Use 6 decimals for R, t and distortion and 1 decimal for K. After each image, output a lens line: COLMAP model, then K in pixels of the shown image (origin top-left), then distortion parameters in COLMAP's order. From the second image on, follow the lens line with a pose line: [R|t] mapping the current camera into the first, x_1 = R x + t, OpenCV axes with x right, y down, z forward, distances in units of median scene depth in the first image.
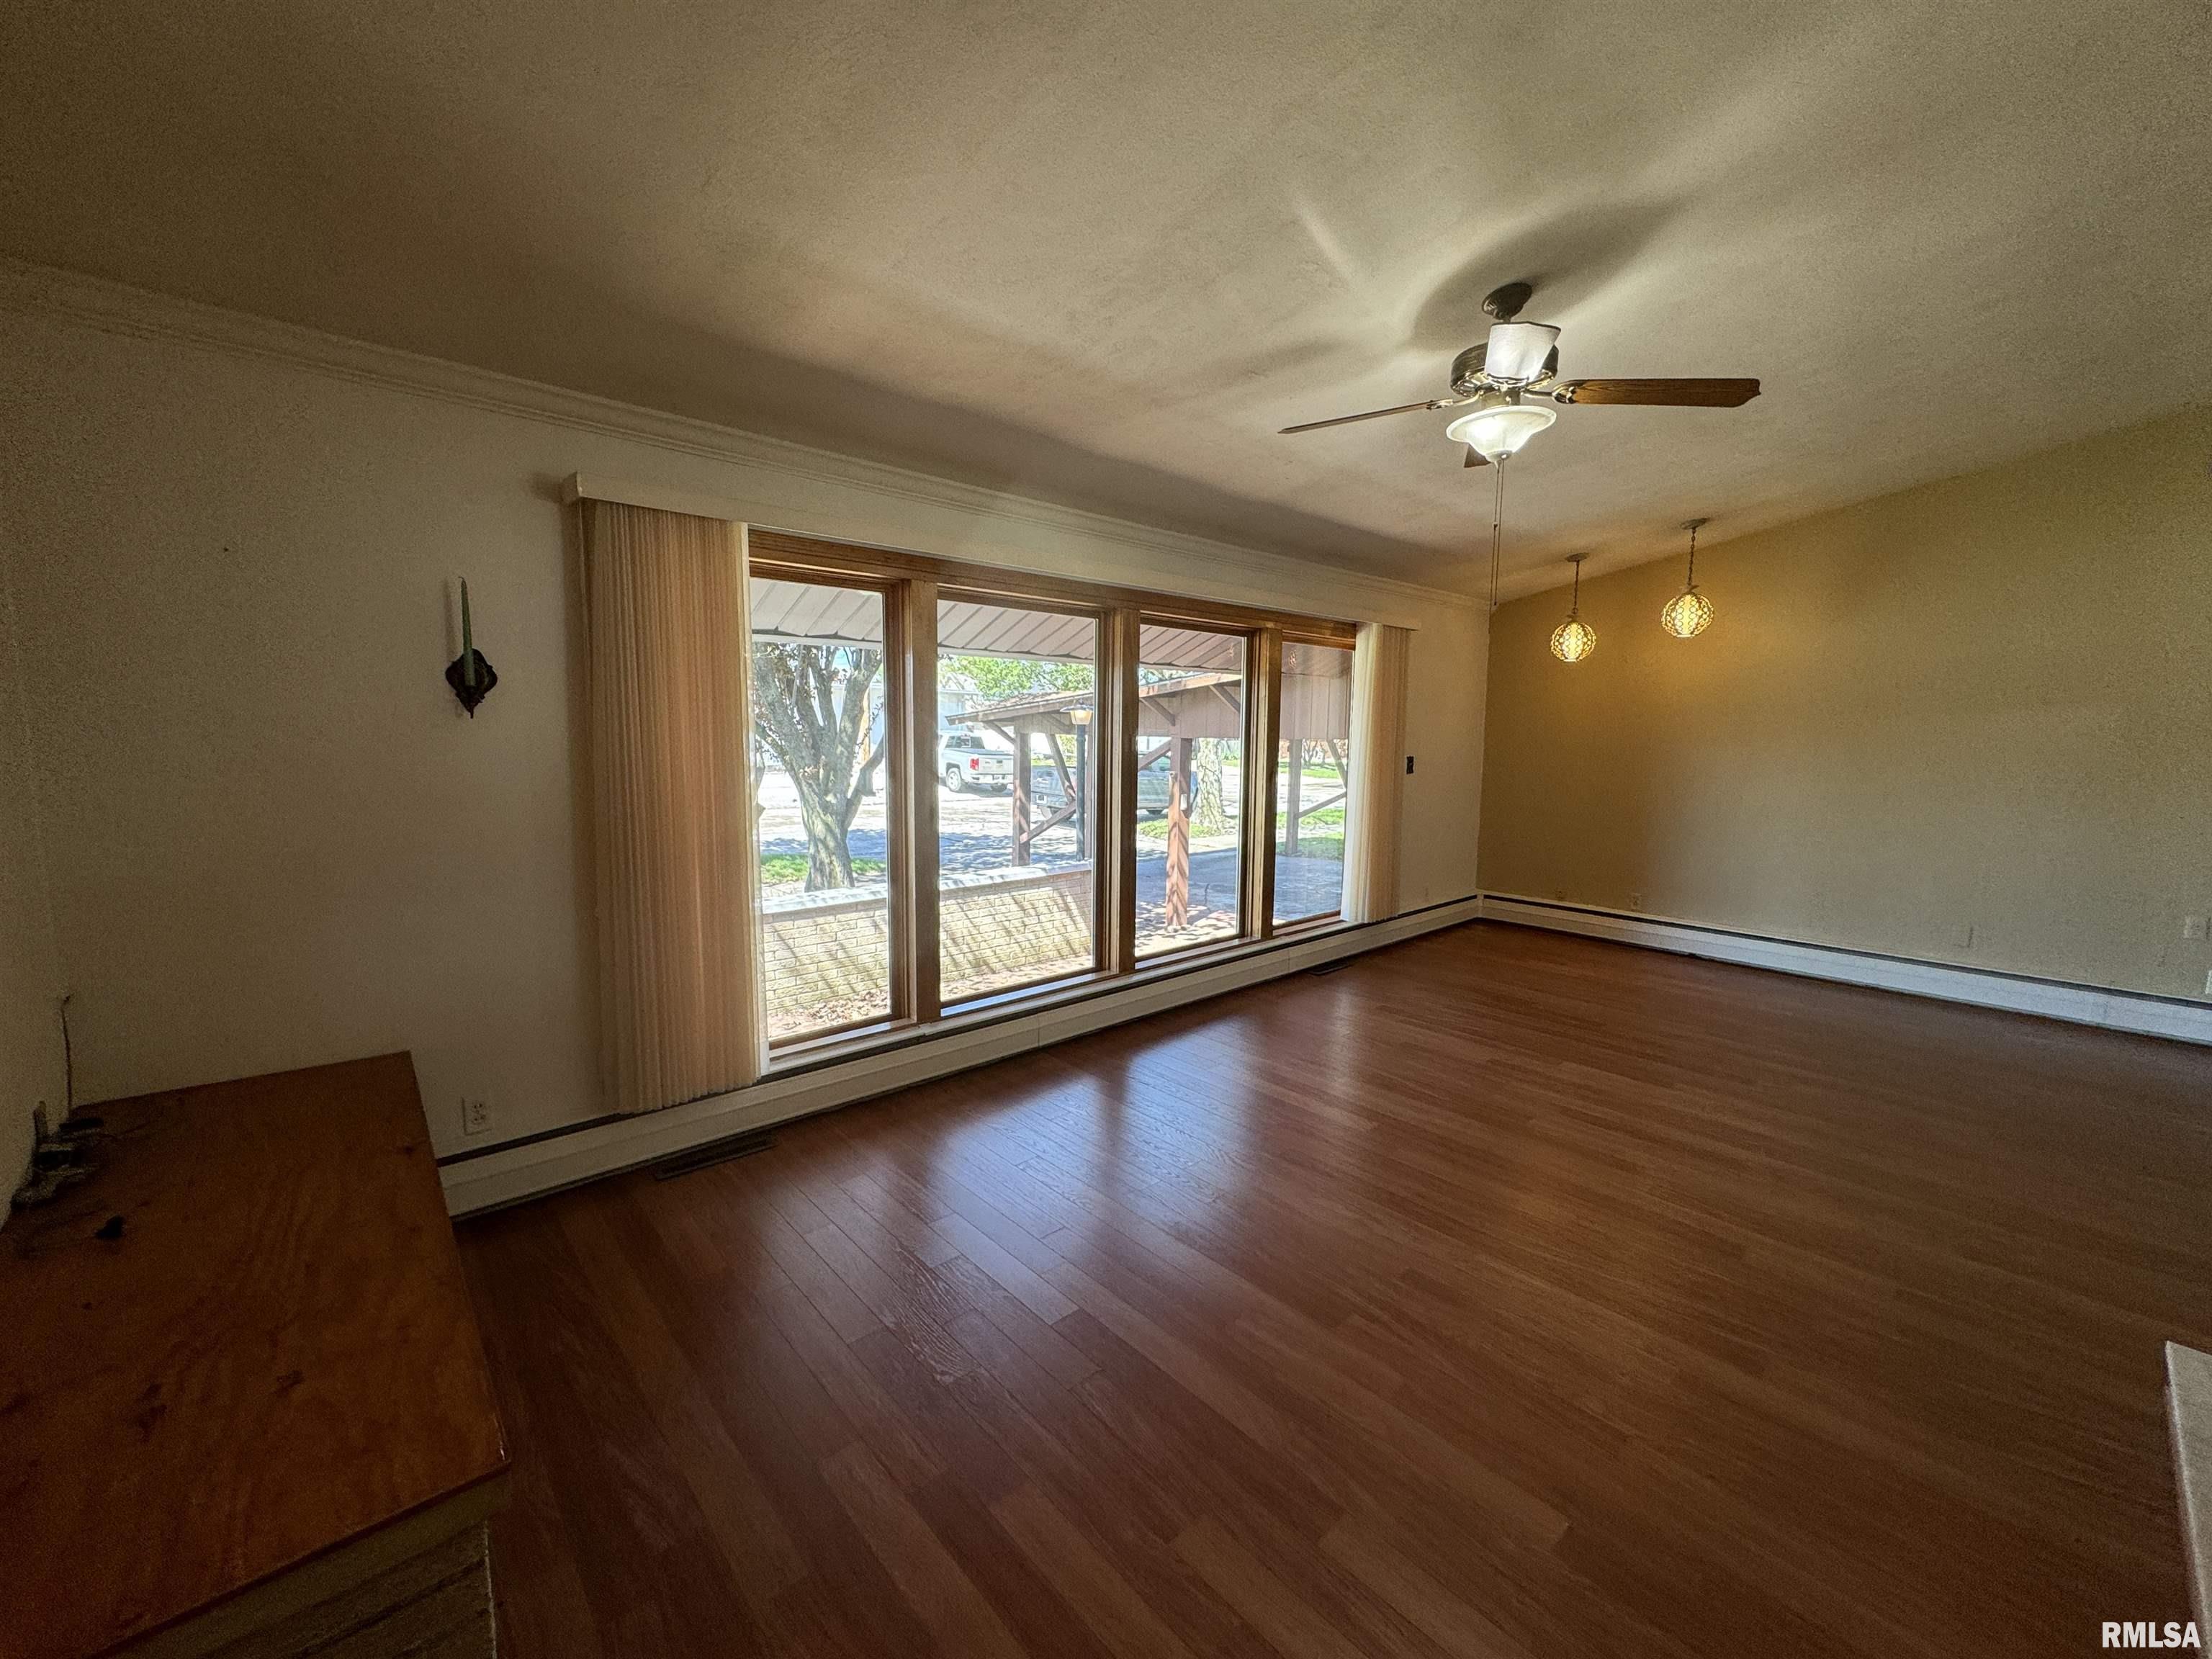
lens RADIAL K [[879.2, 0, 1104.1], [0, 879.2, 827.0], [0, 0, 1]] dist [0.001134, -0.000228]
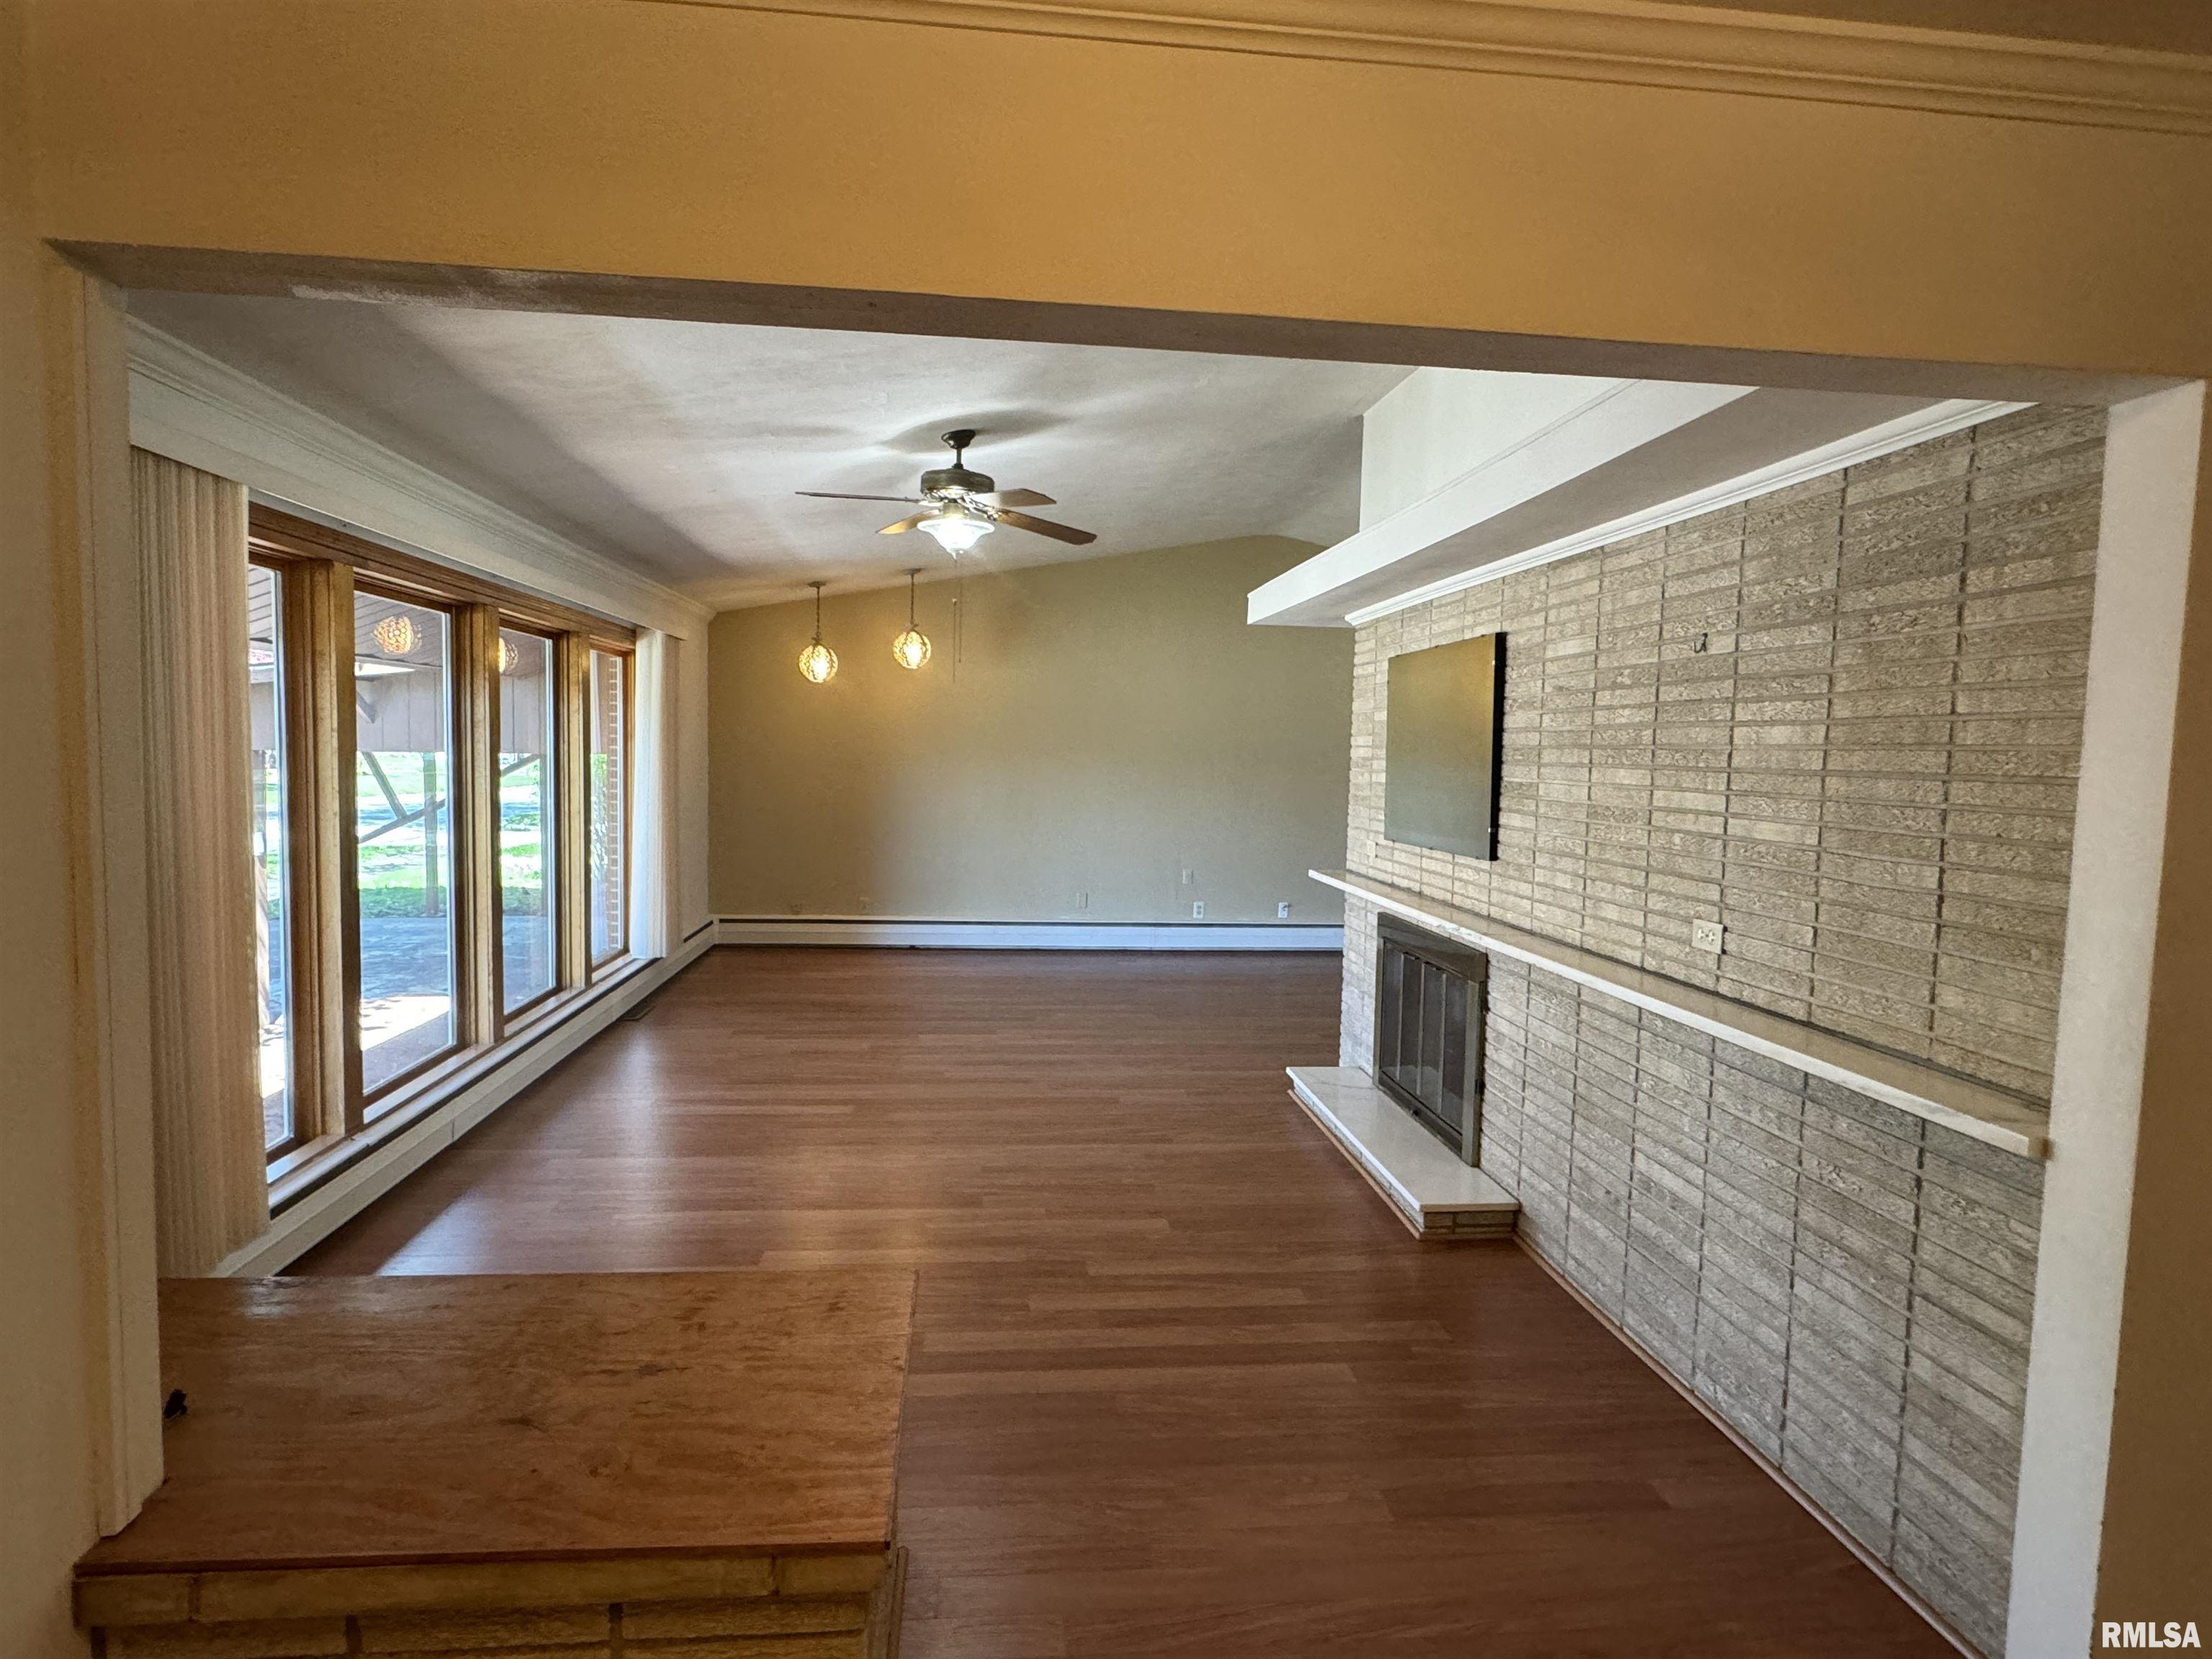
lens RADIAL K [[1174.6, 0, 1106.0], [0, 1174.6, 829.5], [0, 0, 1]] dist [-0.002128, -0.000218]
pose [[0.583647, -0.050343, 0.810445, -0.606336], [0.066750, 0.997673, 0.013903, -0.011670], [-0.809259, 0.045982, 0.585650, -0.135006]]
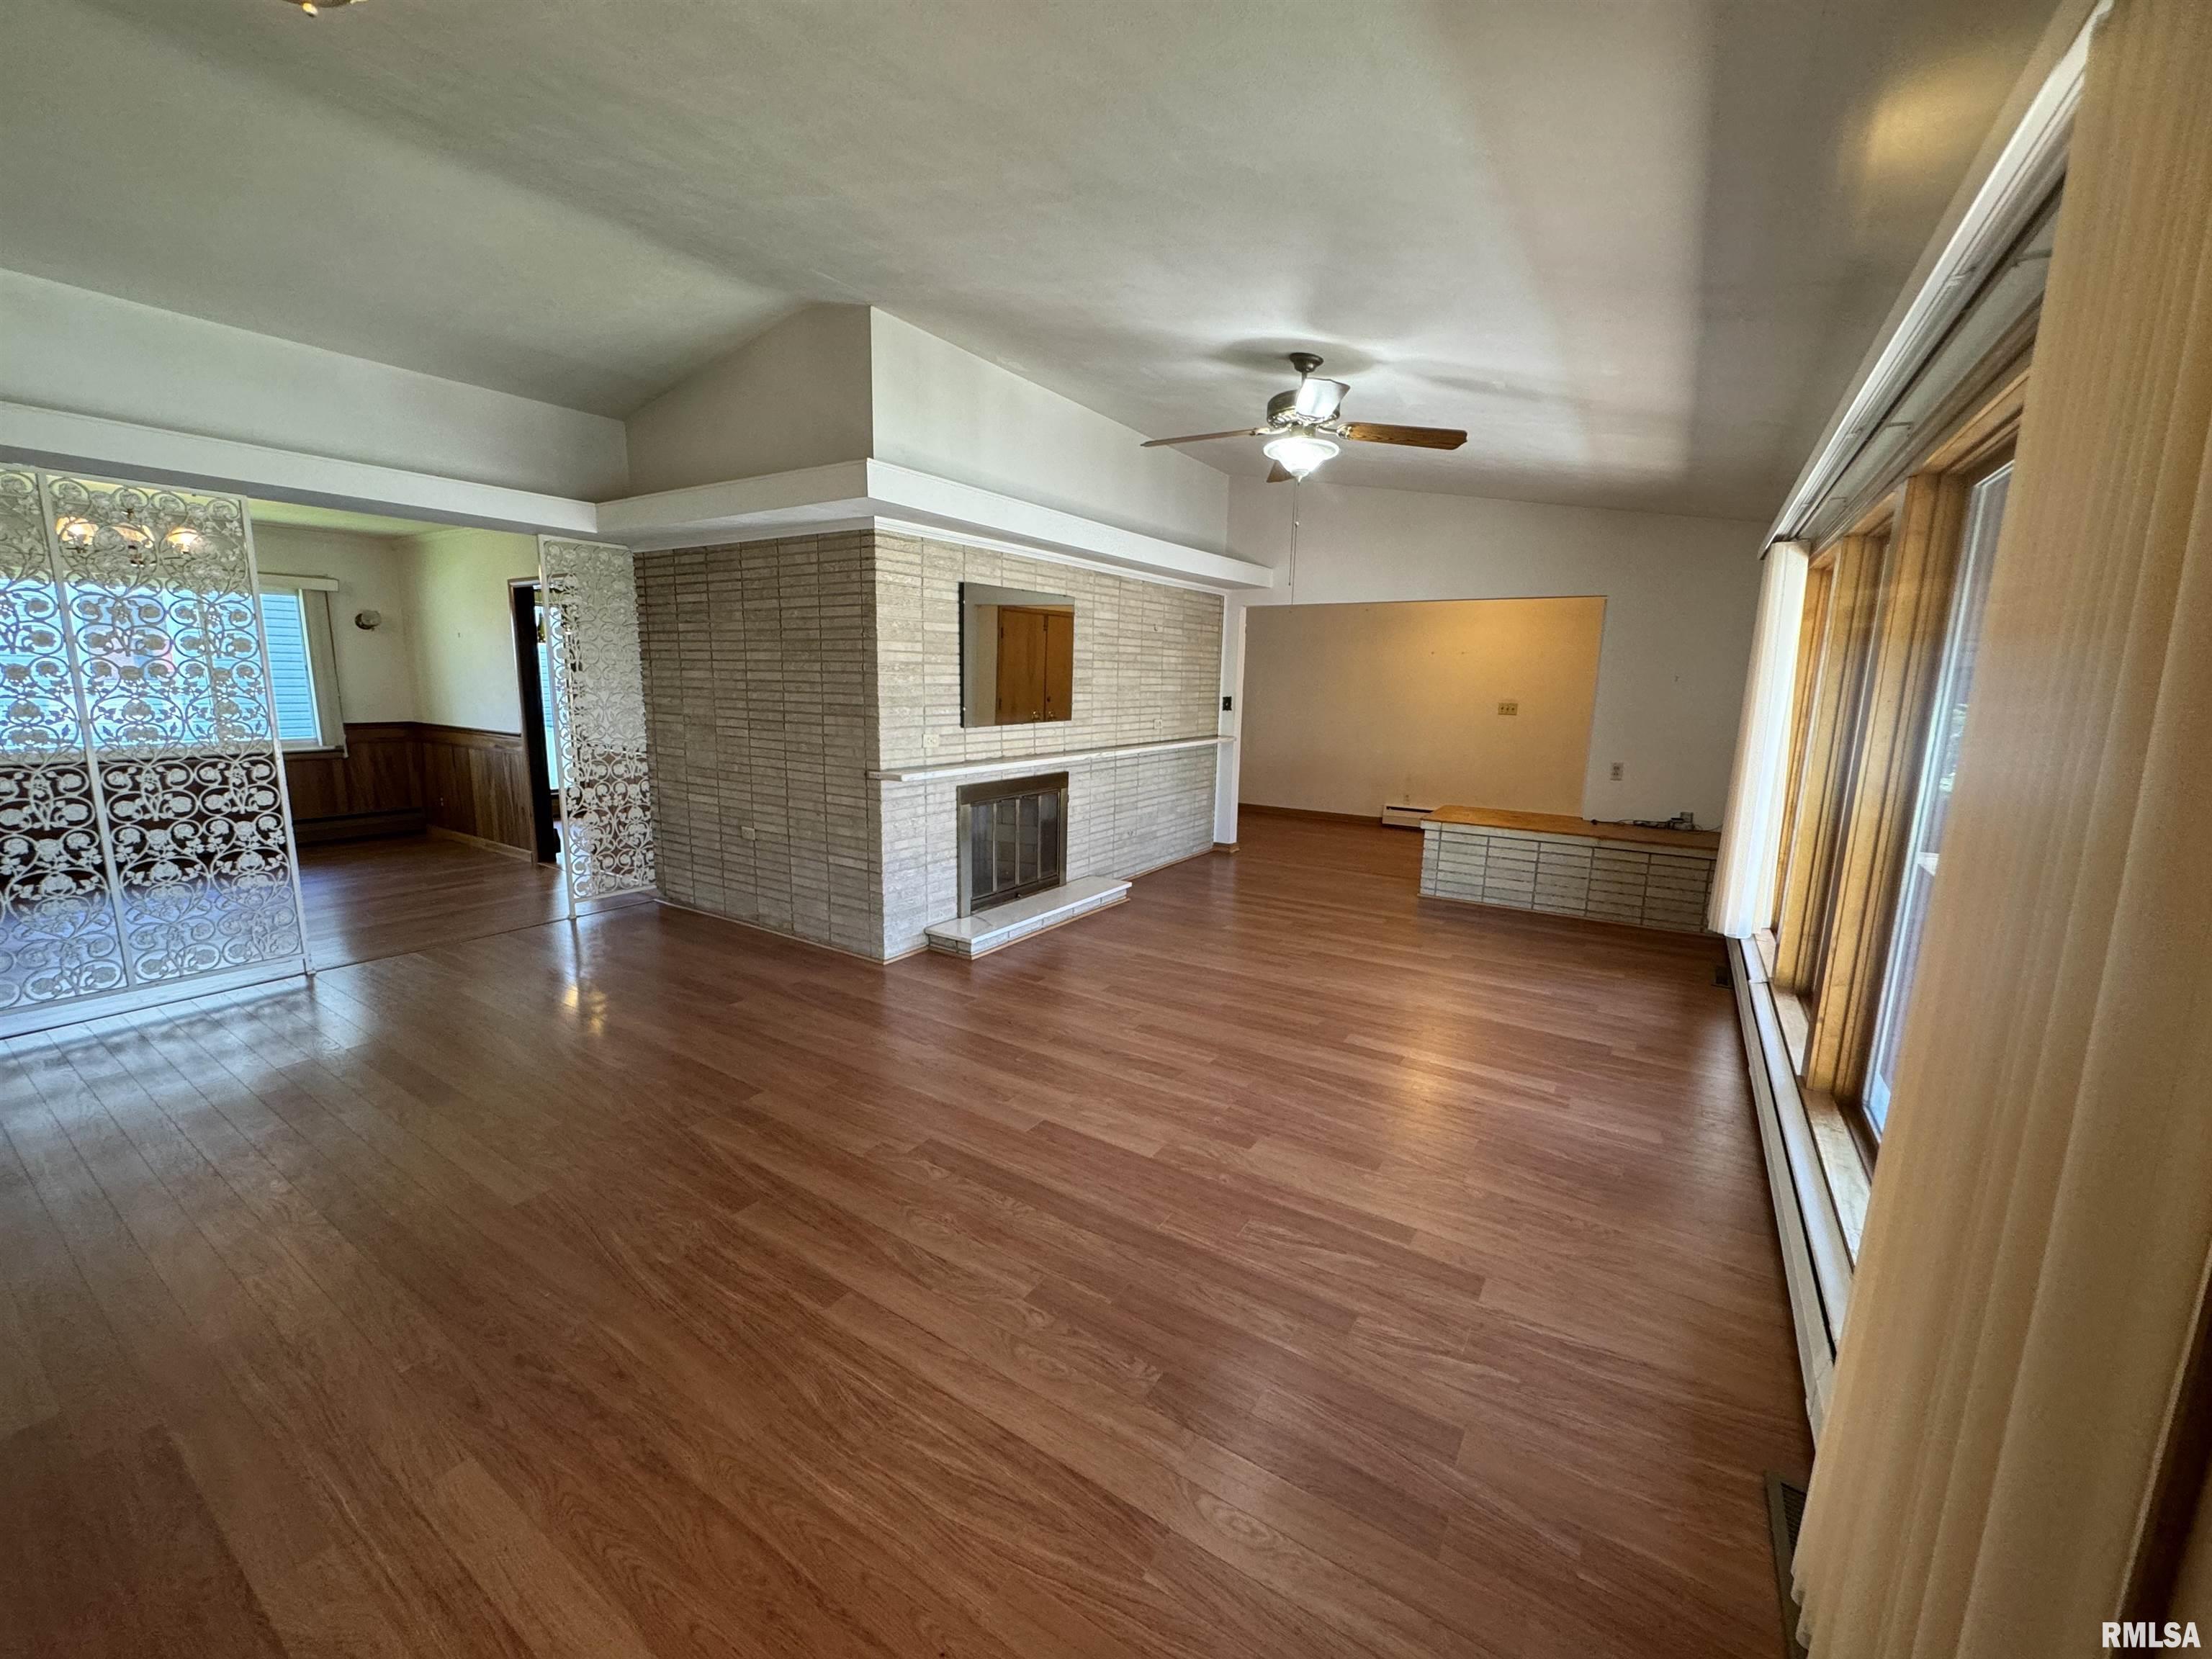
lens RADIAL K [[879.2, 0, 1104.1], [0, 879.2, 827.0], [0, 0, 1]] dist [0.001134, -0.000228]
pose [[-0.965550, 0.017174, -0.259649, 0.765324], [-0.054710, 0.962119, 0.267086, -0.170792], [0.254400, 0.272090, -0.928034, 1.626458]]
